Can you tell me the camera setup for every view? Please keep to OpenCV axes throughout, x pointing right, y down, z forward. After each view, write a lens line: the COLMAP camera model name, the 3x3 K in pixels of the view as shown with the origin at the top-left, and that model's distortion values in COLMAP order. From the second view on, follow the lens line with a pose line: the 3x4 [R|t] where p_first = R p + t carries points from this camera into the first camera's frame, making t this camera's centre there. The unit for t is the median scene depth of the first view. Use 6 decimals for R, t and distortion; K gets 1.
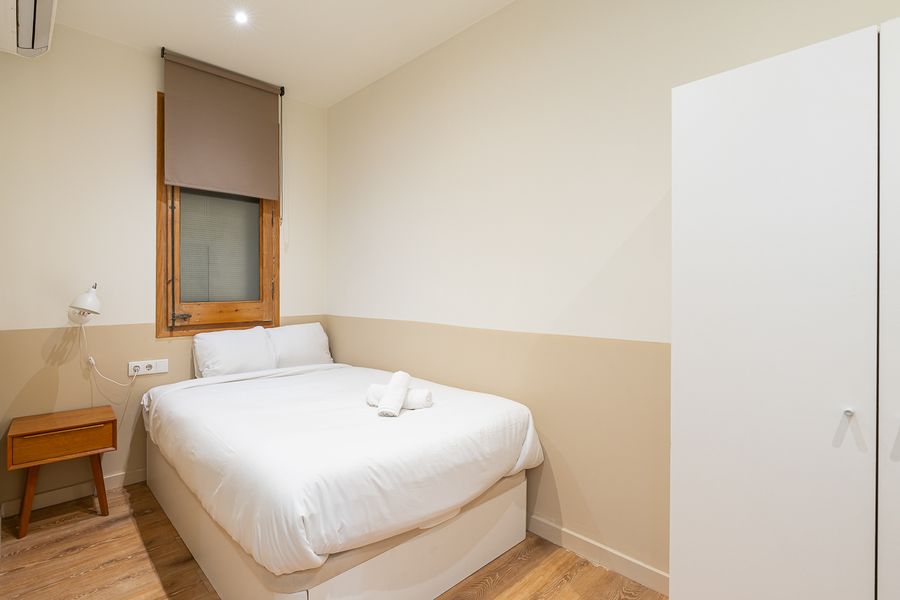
lens RADIAL K [[455.9, 0, 445.4], [0, 455.9, 289.4], [0, 0, 1]] dist [-0.001502, 0.000259]
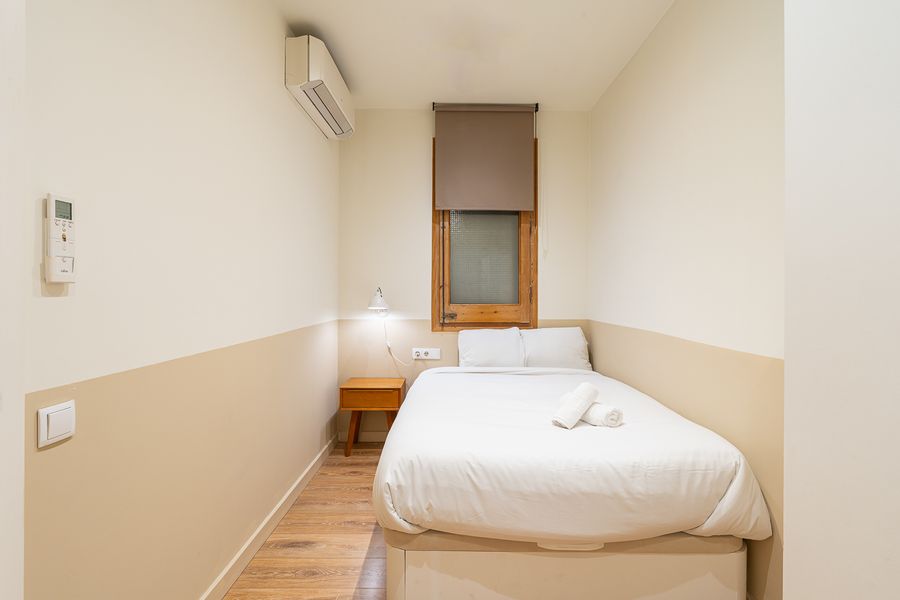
lens RADIAL K [[455.9, 0, 445.4], [0, 455.9, 289.4], [0, 0, 1]] dist [-0.001502, 0.000259]
pose [[0.723054, -0.001281, -0.690790, 0.276668], [-0.005289, 0.999959, -0.007391, -0.001185], [0.690771, 0.008998, 0.723017, 0.104472]]
